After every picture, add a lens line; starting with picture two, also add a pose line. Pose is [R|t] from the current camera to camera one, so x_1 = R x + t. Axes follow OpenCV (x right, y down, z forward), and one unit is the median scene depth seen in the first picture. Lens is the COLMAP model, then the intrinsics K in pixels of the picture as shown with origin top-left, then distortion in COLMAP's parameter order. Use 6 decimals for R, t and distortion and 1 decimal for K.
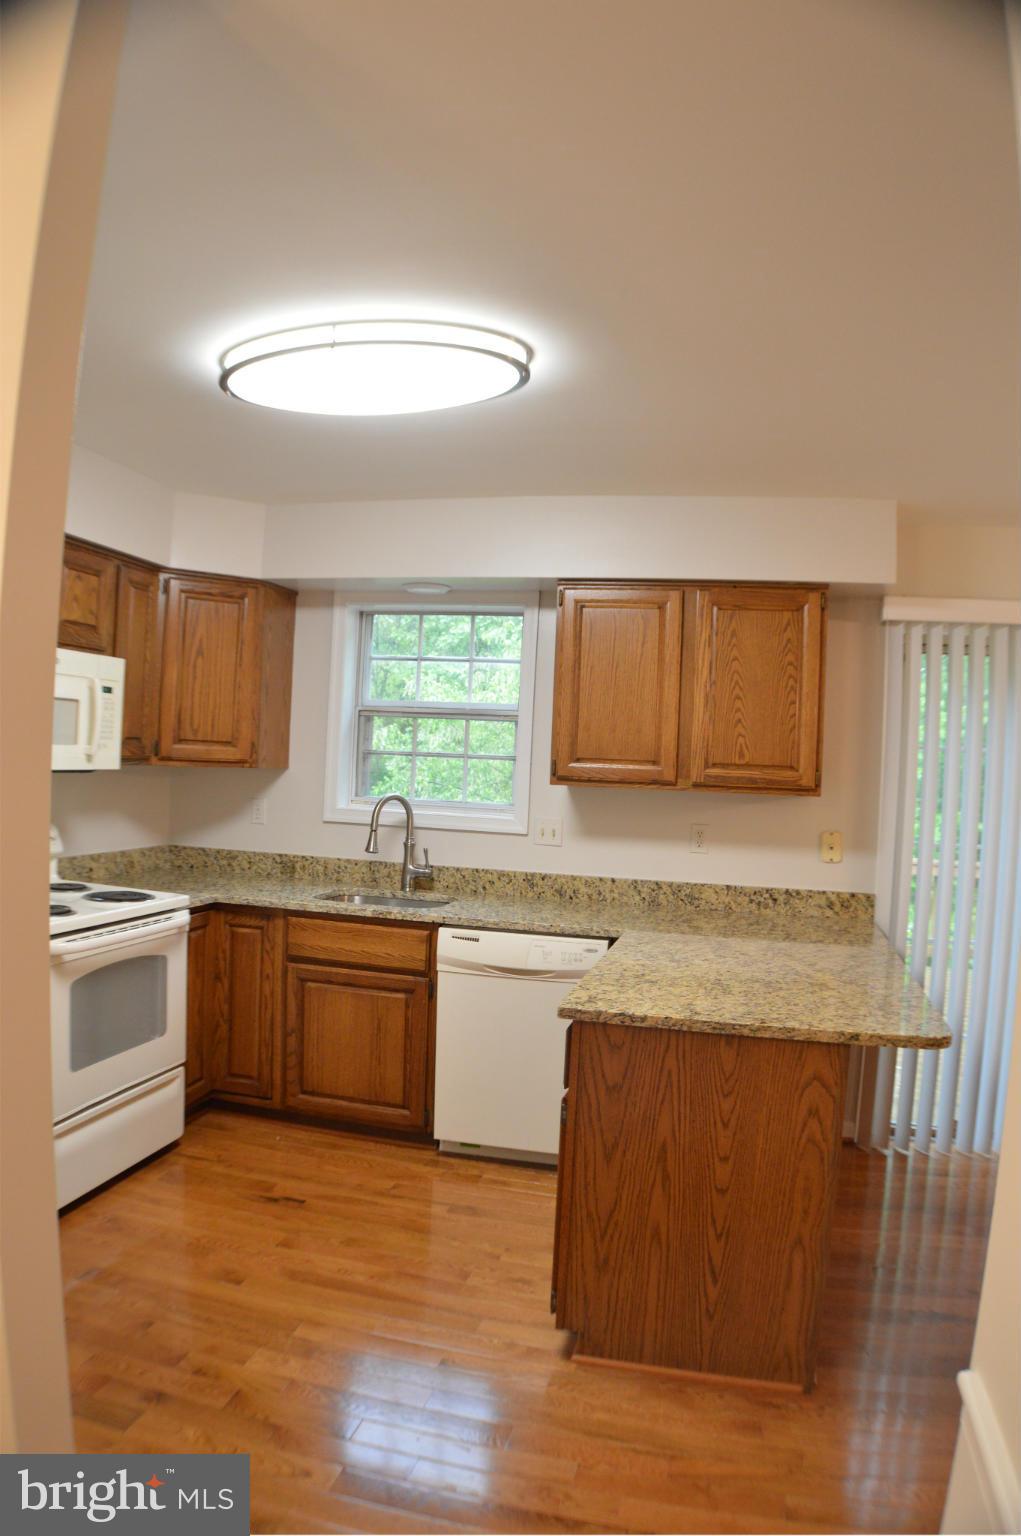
lens RADIAL K [[1002.9, 0, 510.5], [0, 1002.9, 768.0], [0, 0, 1]] dist [-0.189982, 0.047141]
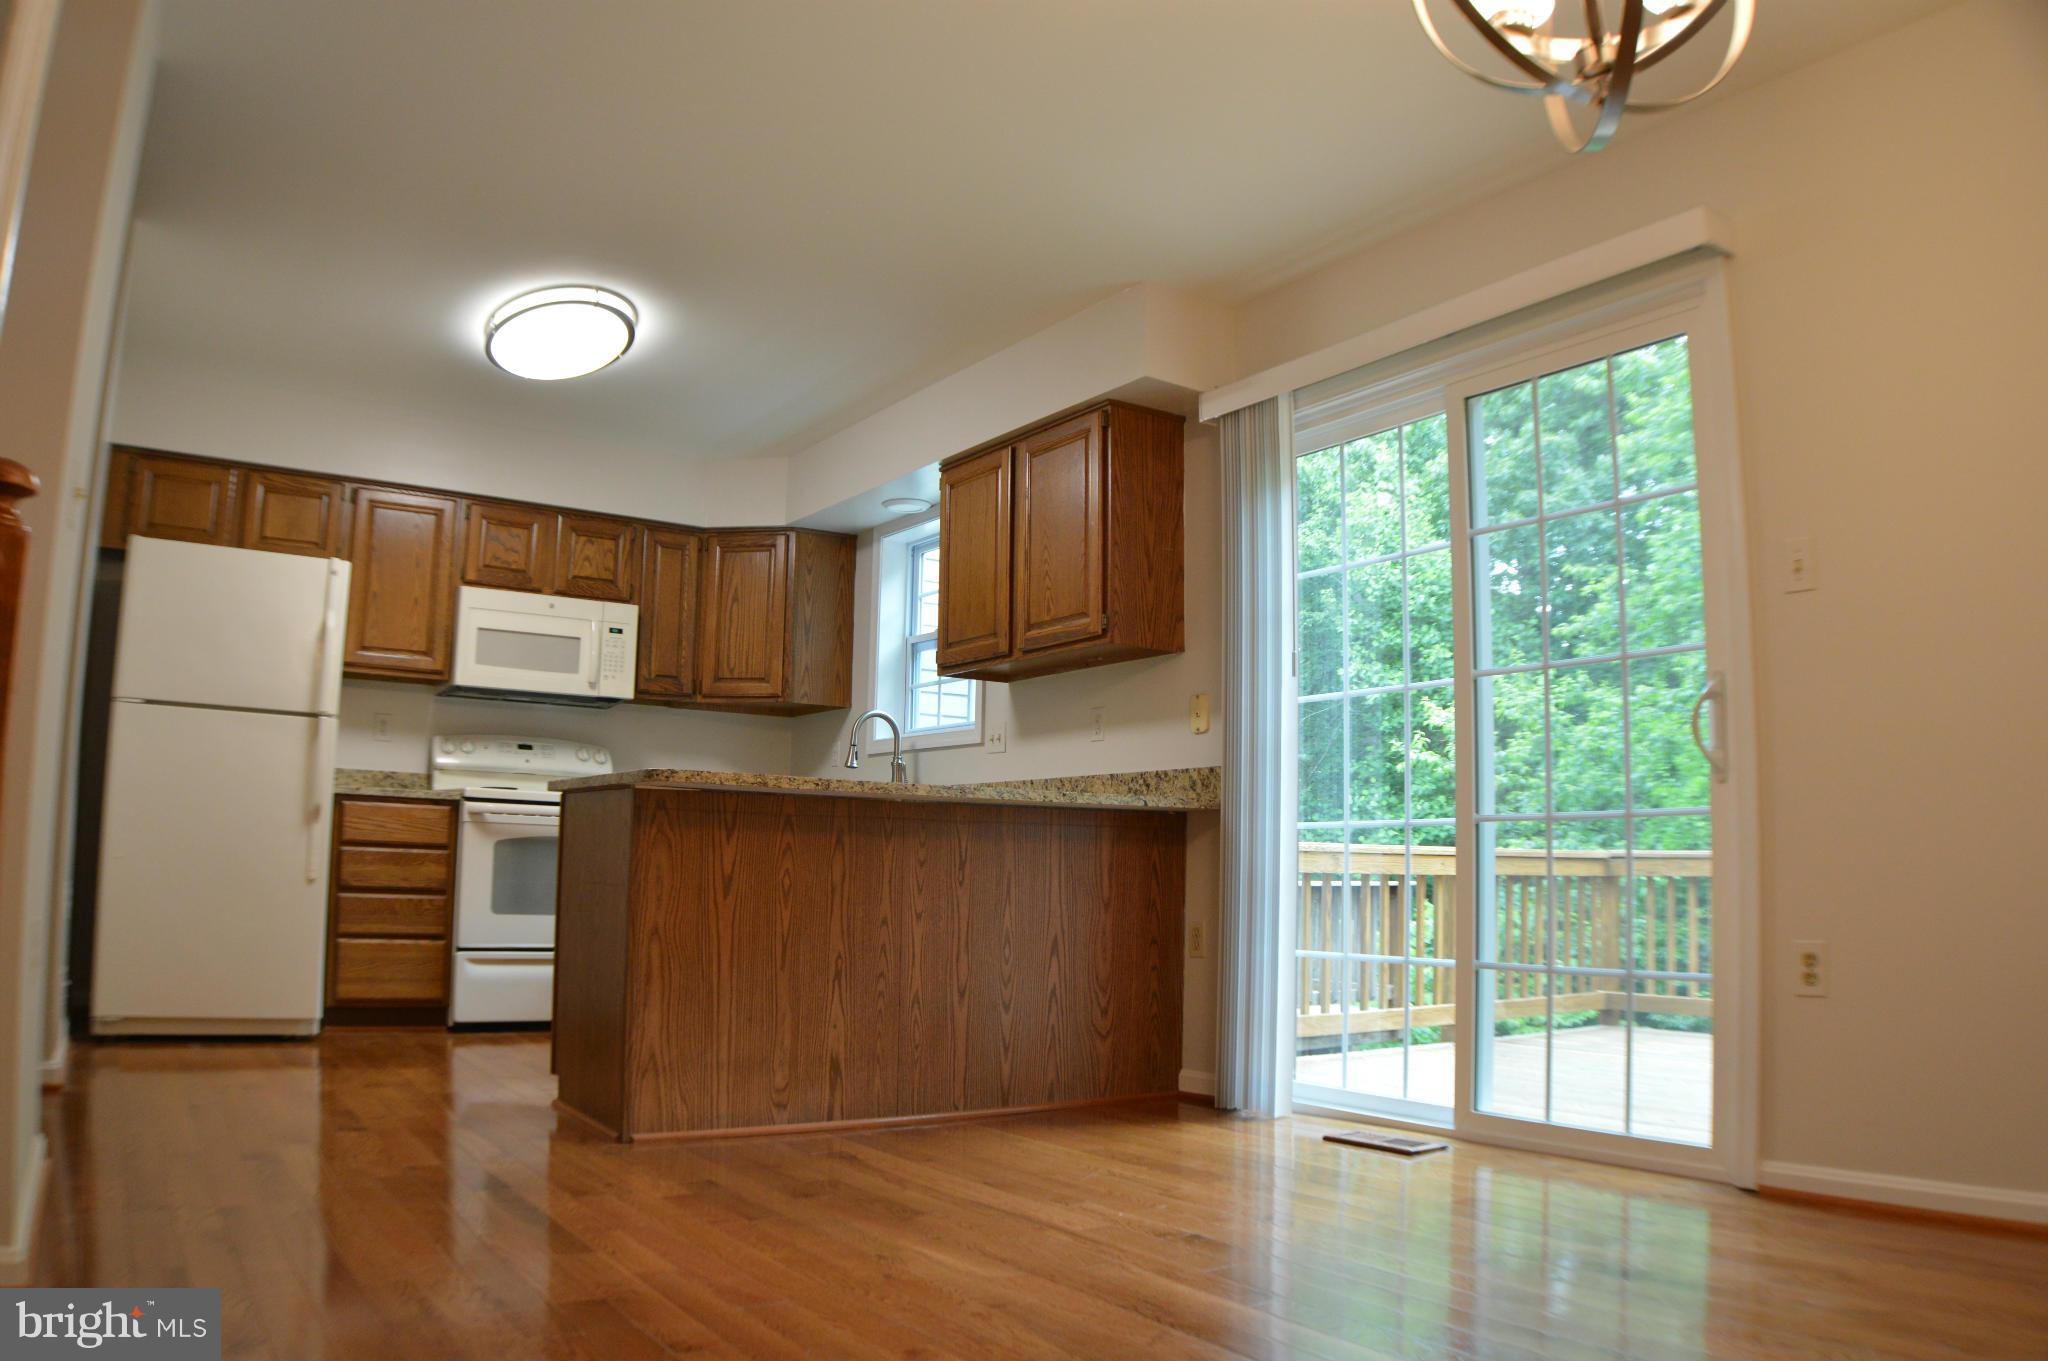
lens RADIAL K [[1427.2, 0, 1024.0], [0, 1427.2, 680.5], [0, 0, 1]] dist [-0.192992, 0.055244]
pose [[0.749415, -0.115227, -0.651997, 0.993958], [0.010399, 0.986667, -0.162420, 0.244235], [0.662019, 0.114940, 0.740621, 0.049678]]
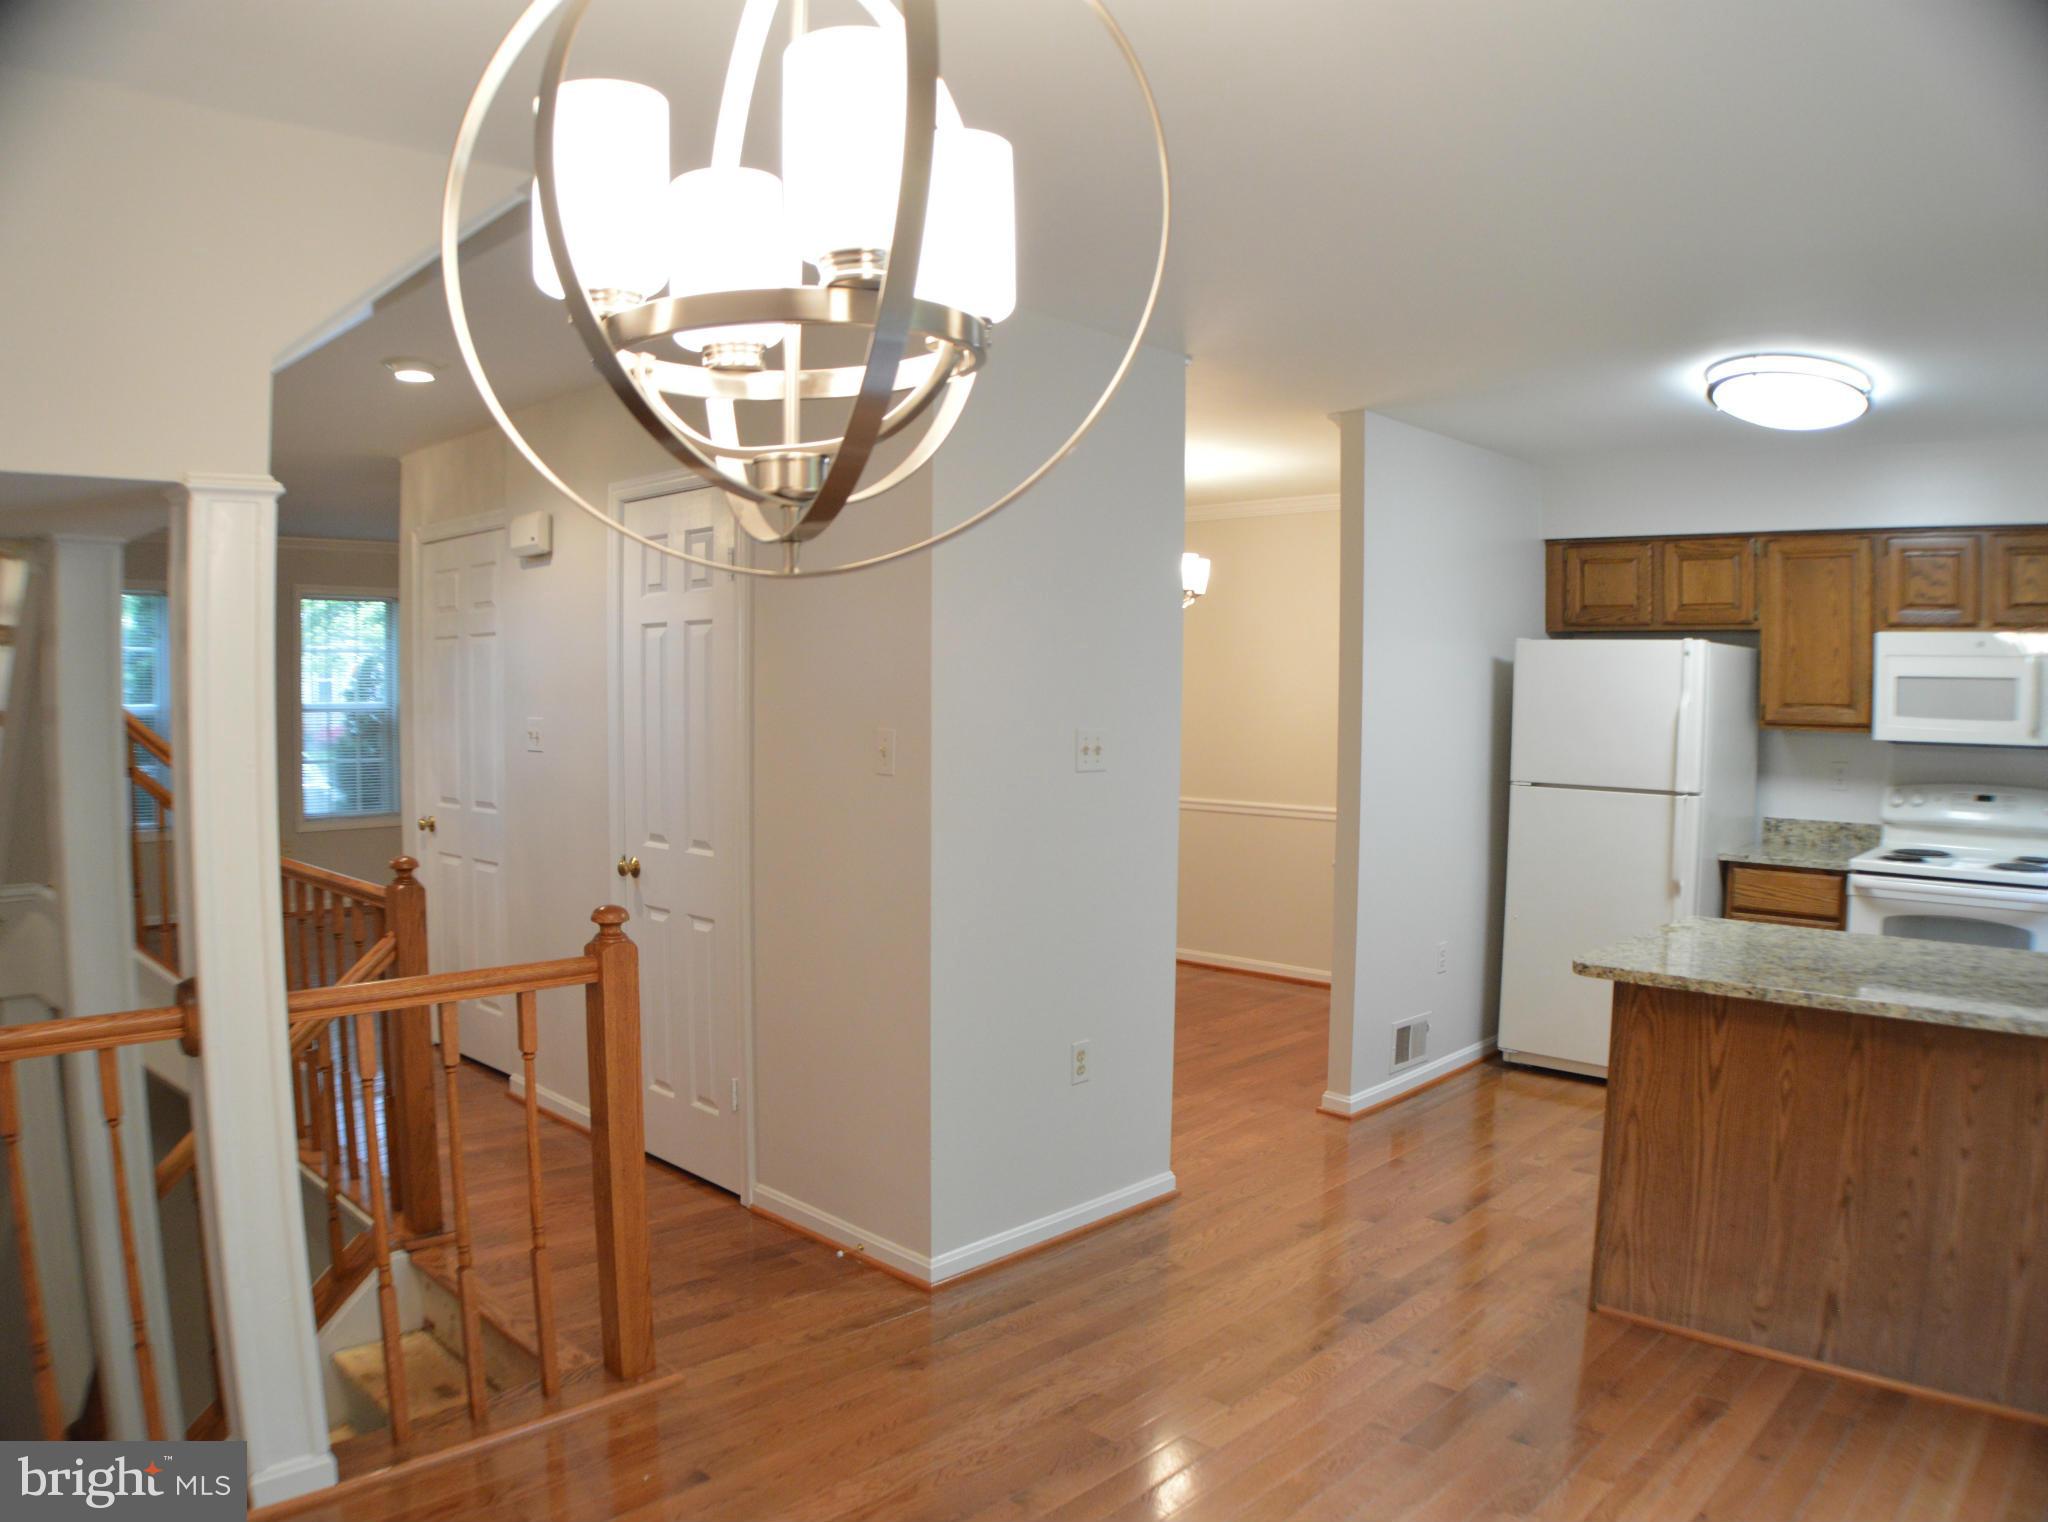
lens RADIAL K [[1435.2, 0, 1088.0], [0, 1435.2, 761.5], [0, 0, 1]] dist [-0.200123, 0.053545]
pose [[-0.462045, -0.005179, -0.886842, 1.123879], [-0.043979, 0.998886, 0.017079, 0.035451], [0.885766, 0.046894, -0.461758, 0.667645]]
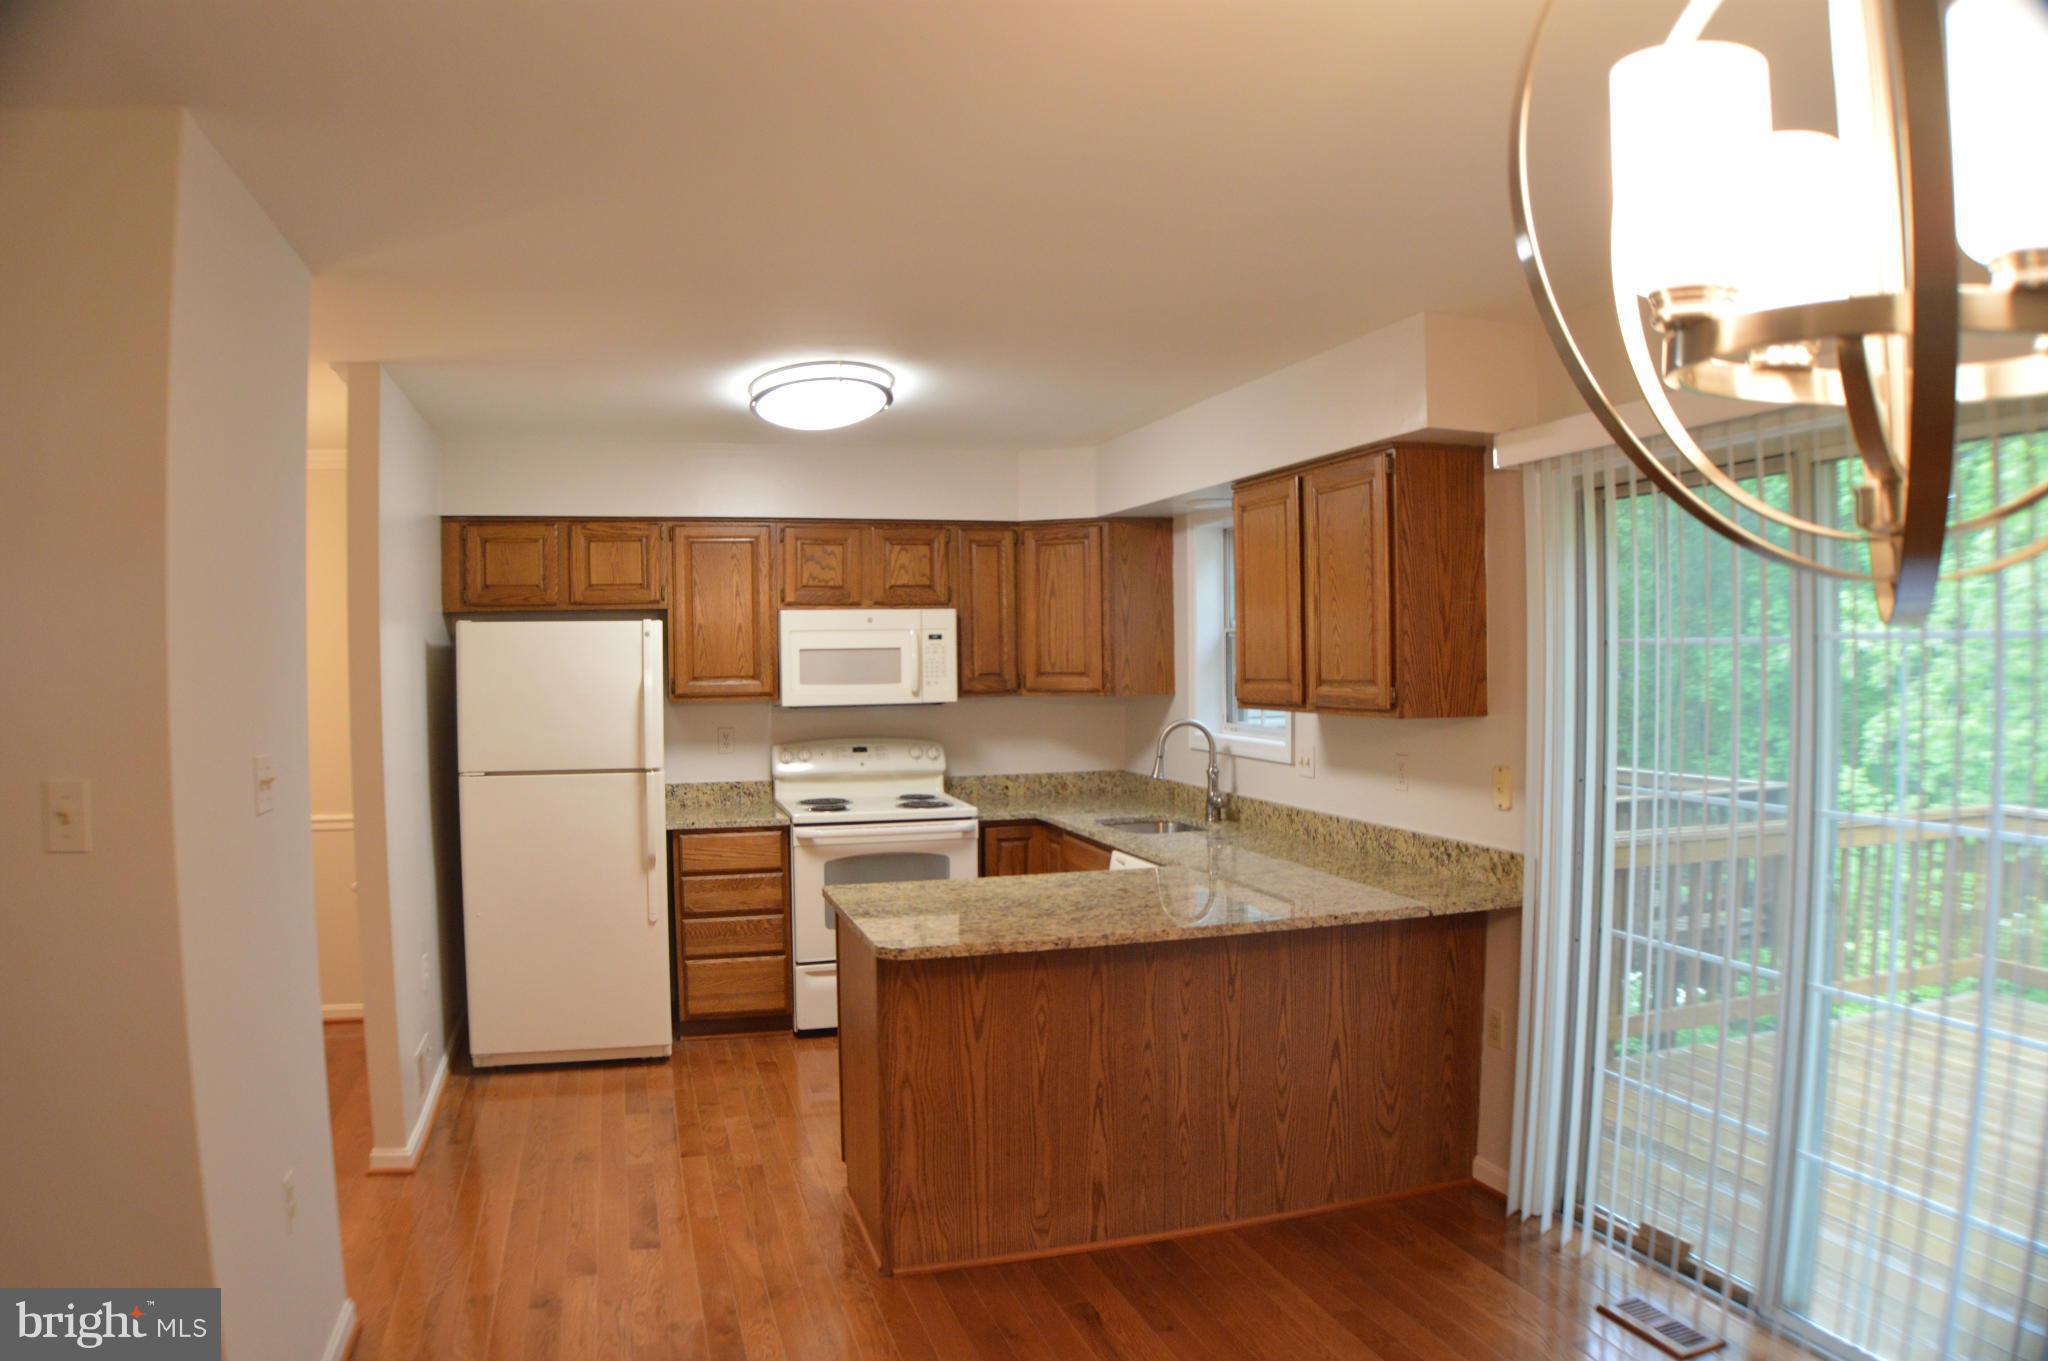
lens RADIAL K [[1337.2, 0, 1024.0], [0, 1337.2, 680.5], [0, 0, 1]] dist [-0.189982, 0.047141]
pose [[0.513796, -0.032052, -0.857314, 0.990262], [0.025439, 0.999432, -0.022120, 0.013469], [0.857535, -0.010444, 0.514319, 0.208779]]
